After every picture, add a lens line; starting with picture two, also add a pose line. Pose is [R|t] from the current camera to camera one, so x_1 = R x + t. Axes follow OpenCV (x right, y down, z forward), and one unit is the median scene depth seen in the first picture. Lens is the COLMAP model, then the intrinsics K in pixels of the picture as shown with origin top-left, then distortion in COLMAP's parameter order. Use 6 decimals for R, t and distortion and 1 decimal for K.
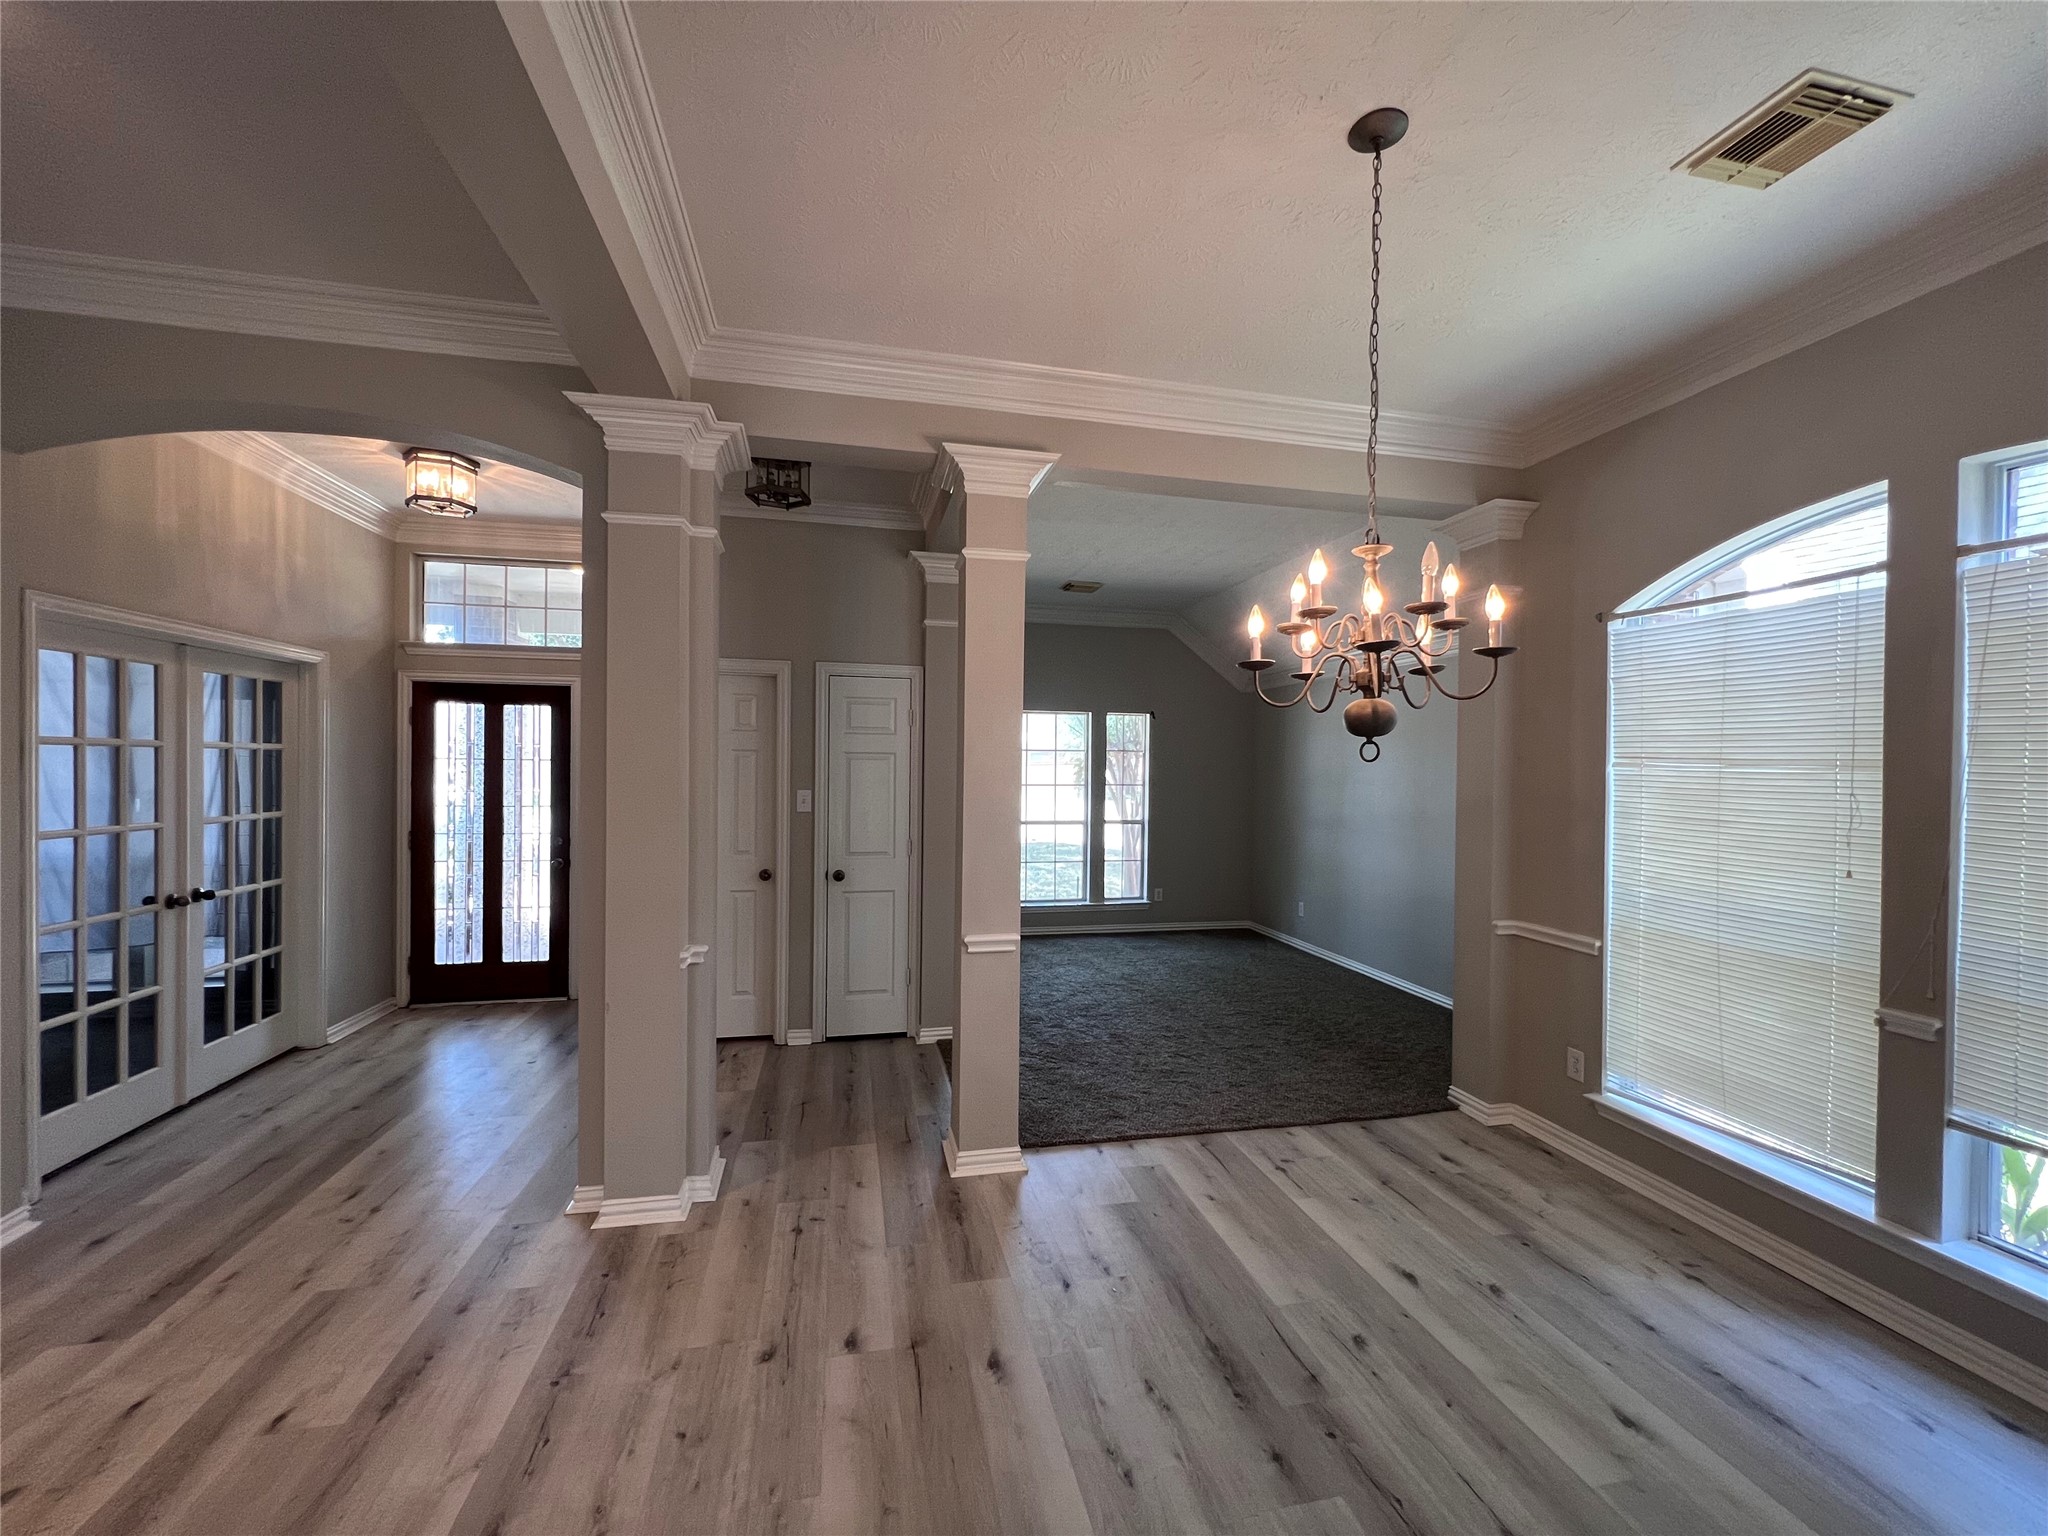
lens RADIAL K [[821.4, 0, 1022.2], [0, 821.4, 772.8], [0, 0, 1]] dist [-0.003522, 0.001236]
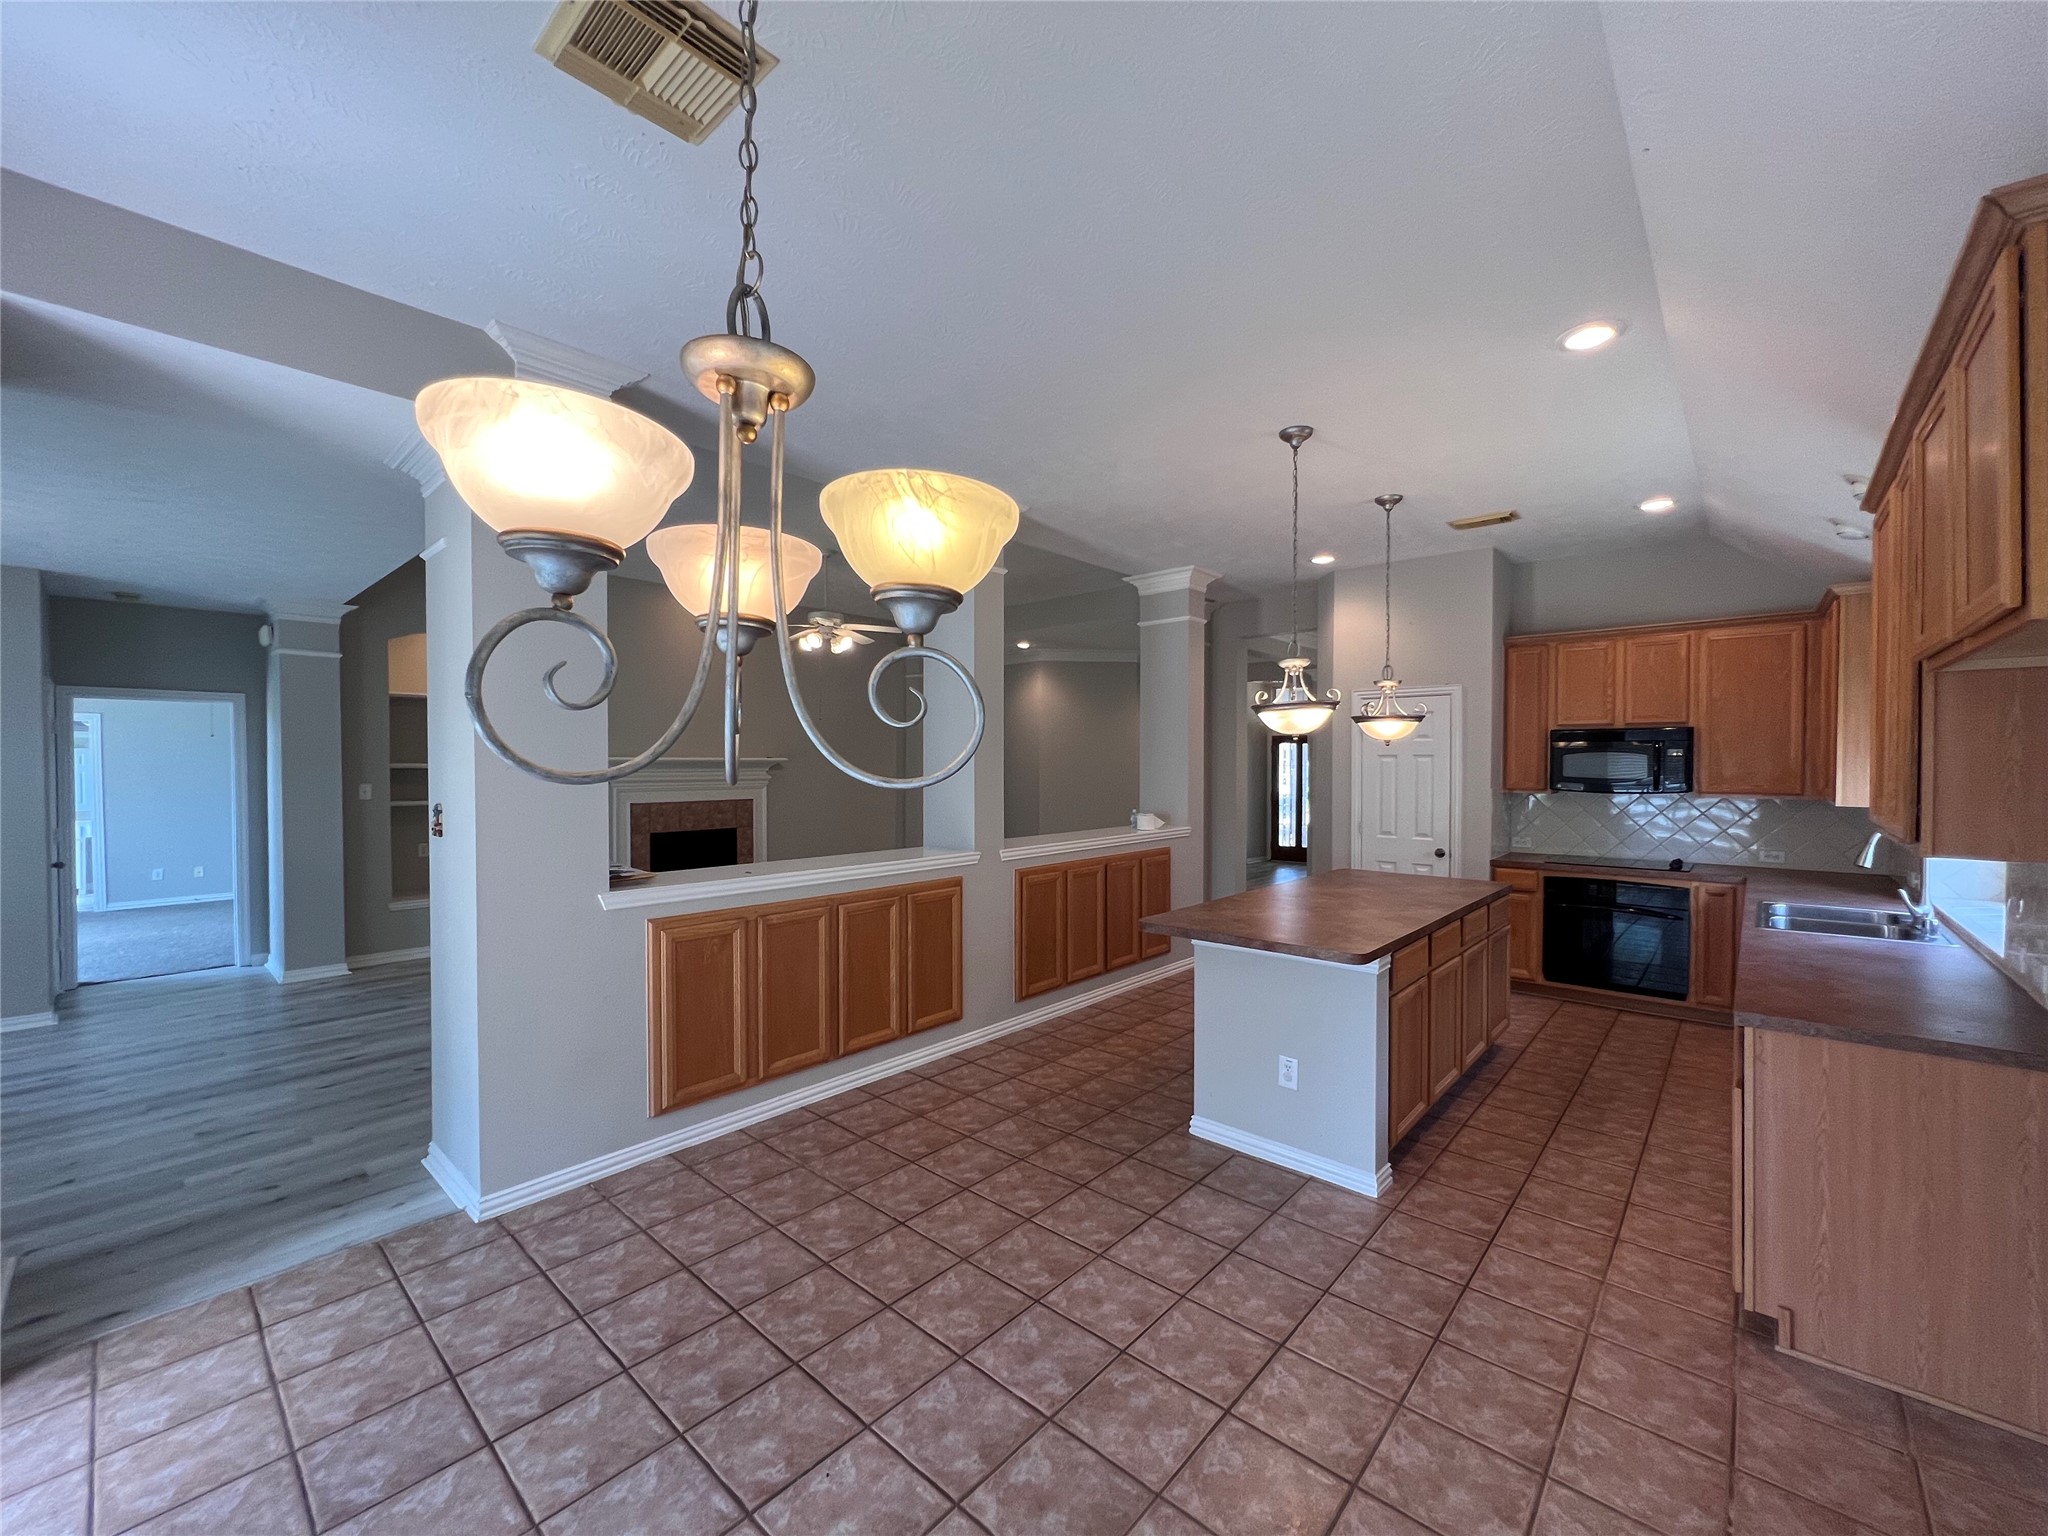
lens RADIAL K [[821.4, 0, 1023.9], [0, 821.4, 775.2], [0, 0, 1]] dist [-0.003522, 0.001236]
pose [[0.583574, -0.000135, -0.812060, 1.166455], [-0.002540, 0.999995, -0.001991, 0.025464], [0.812056, 0.003225, 0.583570, -1.481360]]
